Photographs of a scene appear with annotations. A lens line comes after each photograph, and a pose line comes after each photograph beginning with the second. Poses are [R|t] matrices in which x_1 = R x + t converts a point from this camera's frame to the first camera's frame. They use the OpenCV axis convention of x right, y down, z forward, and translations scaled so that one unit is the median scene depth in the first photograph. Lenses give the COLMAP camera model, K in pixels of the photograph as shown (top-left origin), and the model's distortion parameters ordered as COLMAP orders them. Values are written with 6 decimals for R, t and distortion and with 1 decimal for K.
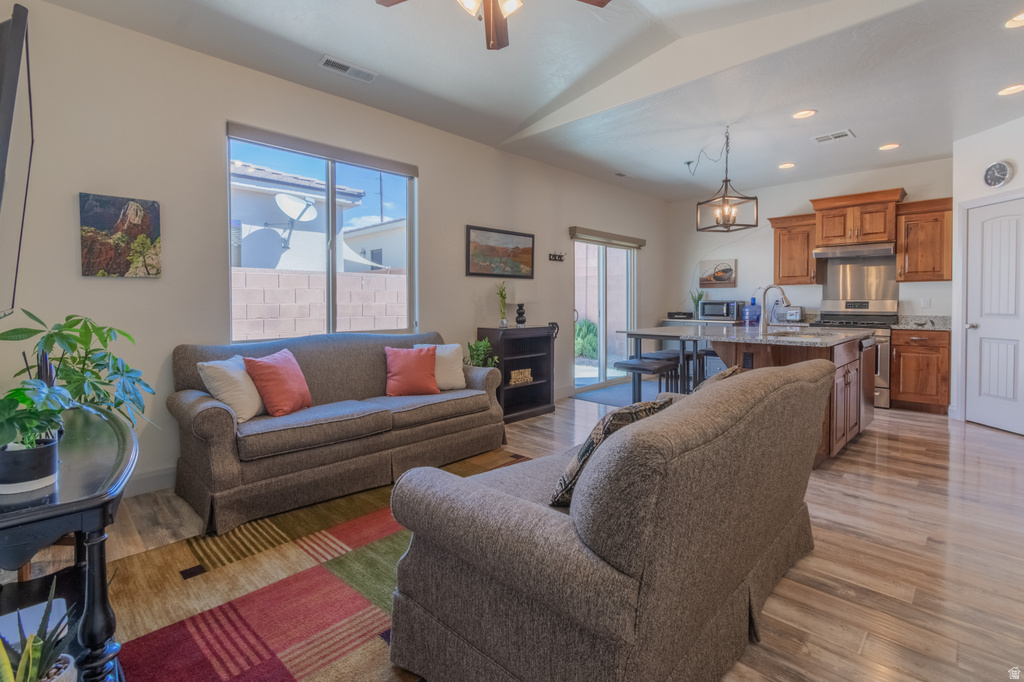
lens RADIAL K [[469.8, 0, 513.0], [0, 469.8, 312.1], [0, 0, 1]] dist [-0.001387, -0.000374]
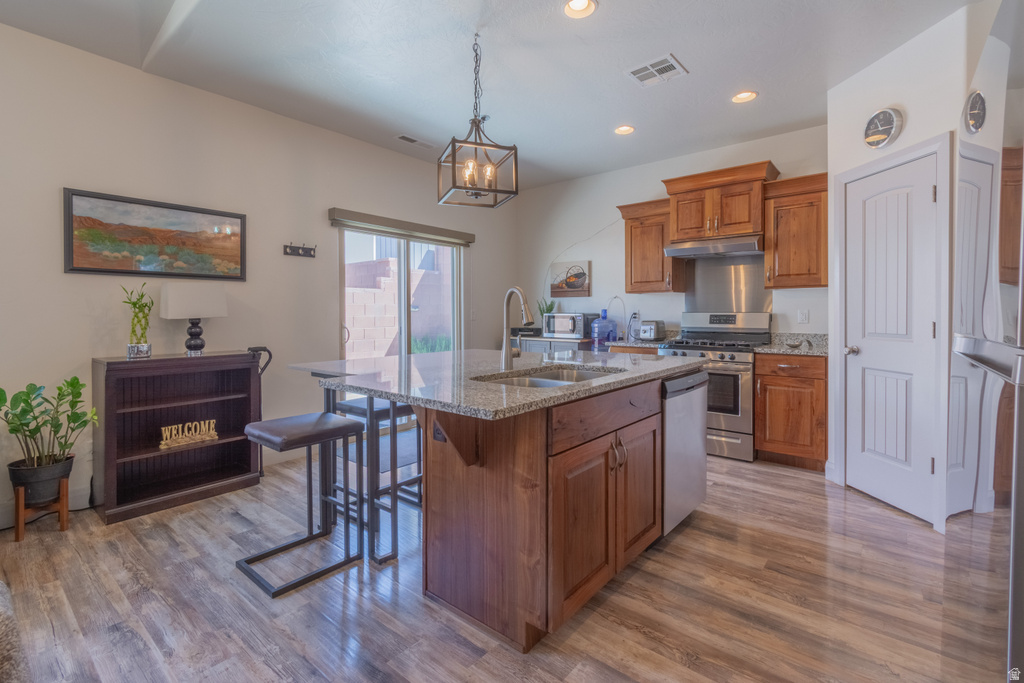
lens RADIAL K [[461.0, 0, 511.2], [0, 461.0, 318.7], [0, 0, 1]] dist [0.001520, 0.000116]
pose [[0.996226, -0.000393, 0.086799, 0.362118], [0.001204, 0.999956, -0.009291, -0.010704], [-0.086792, 0.009360, 0.996182, 0.314648]]
